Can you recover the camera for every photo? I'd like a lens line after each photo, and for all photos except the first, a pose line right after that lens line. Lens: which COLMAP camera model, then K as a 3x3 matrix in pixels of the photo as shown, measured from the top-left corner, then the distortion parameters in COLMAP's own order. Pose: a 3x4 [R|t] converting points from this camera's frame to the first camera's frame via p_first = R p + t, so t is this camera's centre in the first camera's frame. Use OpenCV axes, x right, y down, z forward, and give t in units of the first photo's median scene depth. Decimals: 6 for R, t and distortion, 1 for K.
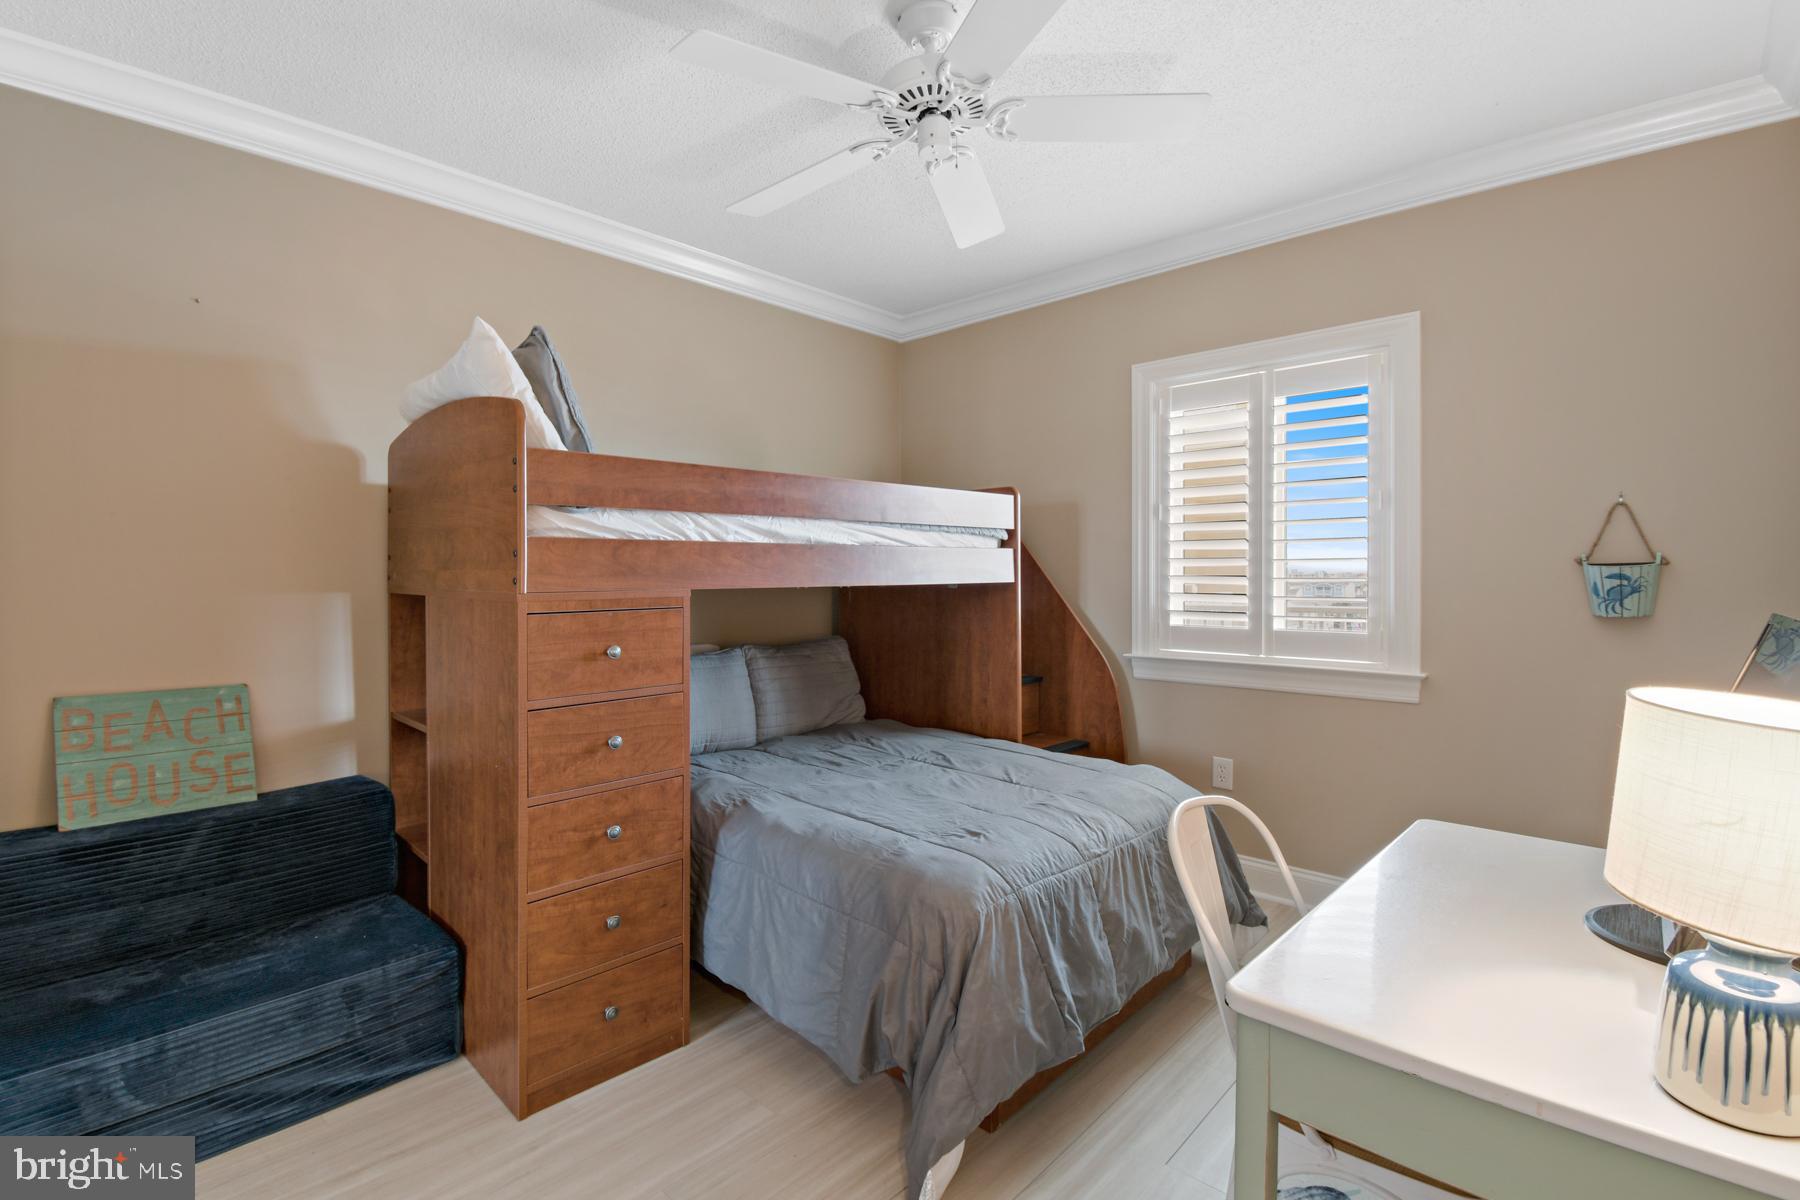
lens RADIAL K [[804.0, 0, 881.4], [0, 804.0, 590.2], [0, 0, 1]] dist [0.012679, -0.022675]
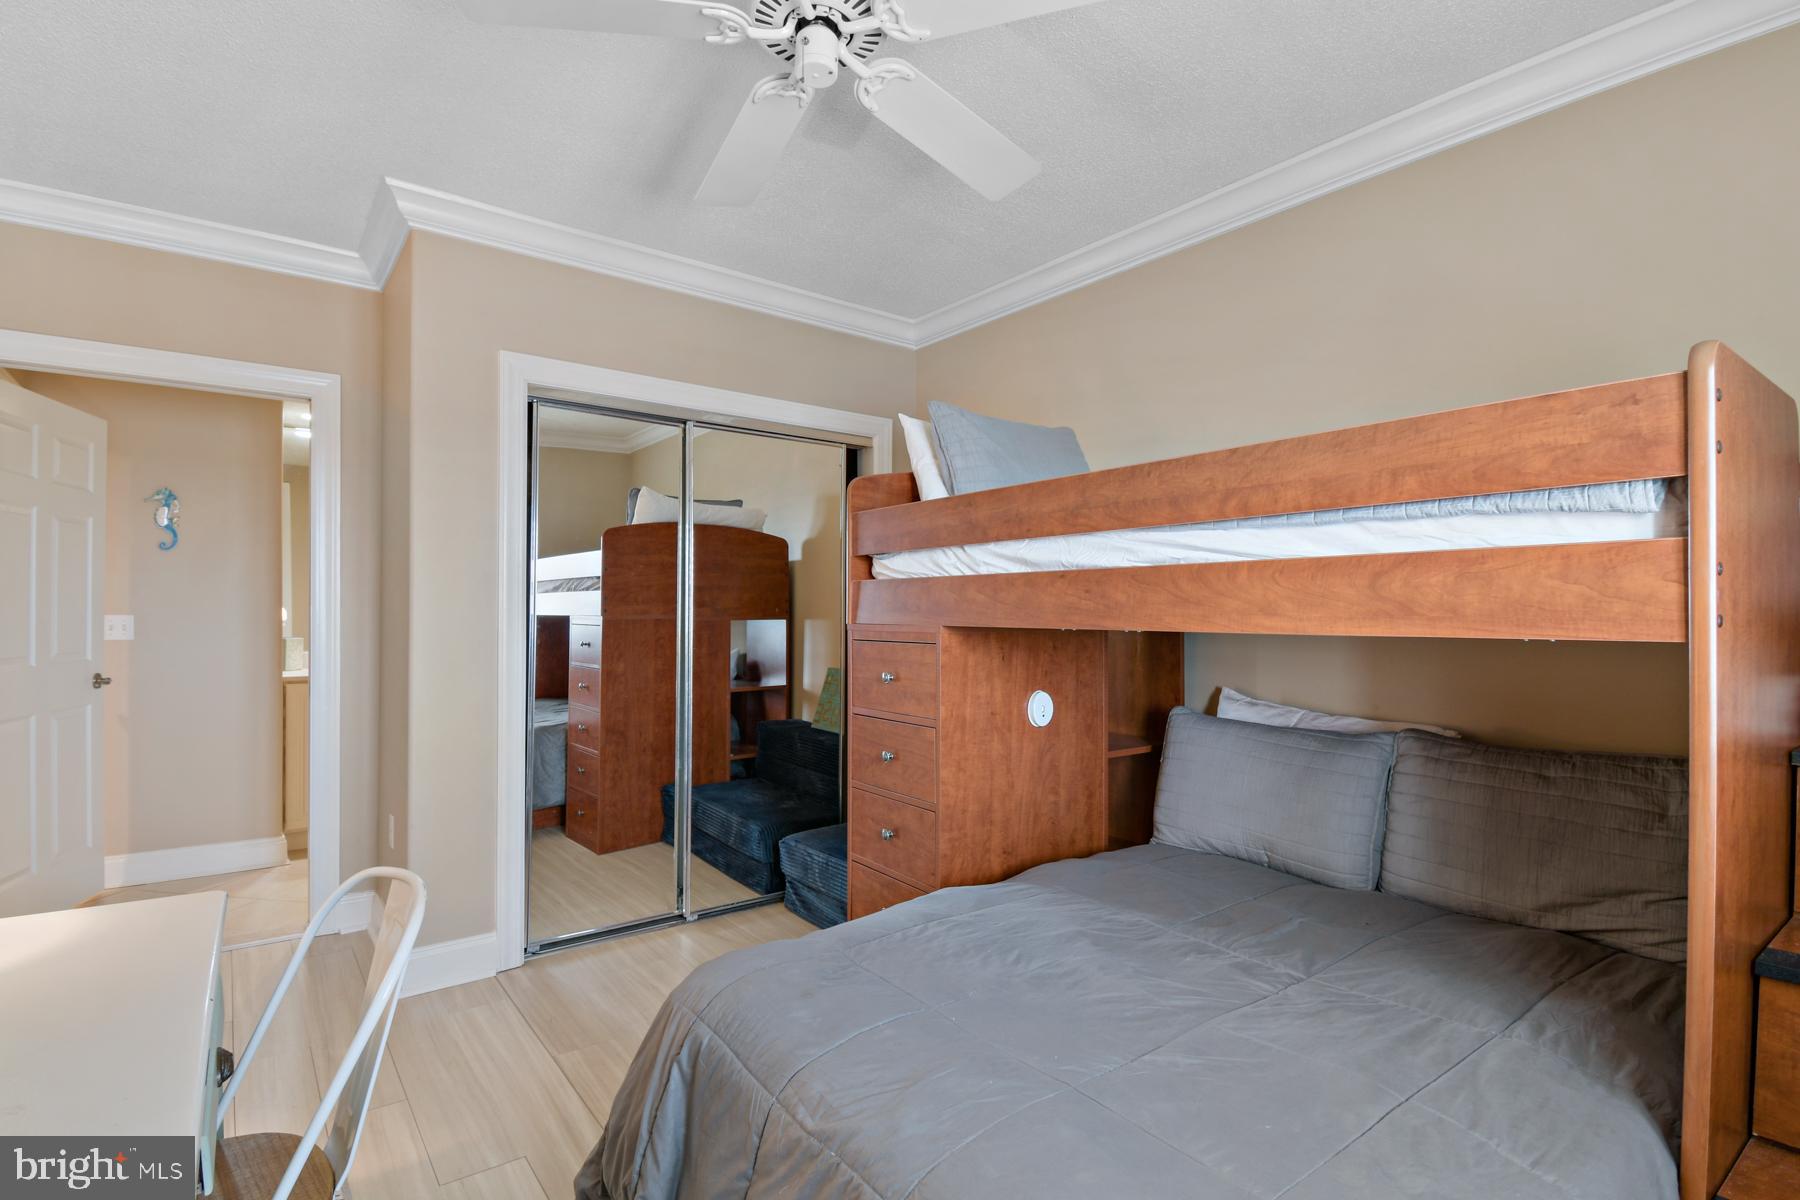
lens RADIAL K [[830.3, 0, 891.7], [0, 830.3, 608.8], [0, 0, 1]] dist [0.000346, -0.012866]
pose [[-0.137296, 0.002898, -0.990526, 0.744250], [-0.023838, 0.999696, 0.006229, -0.025699], [0.990243, 0.024468, -0.137186, 1.034160]]
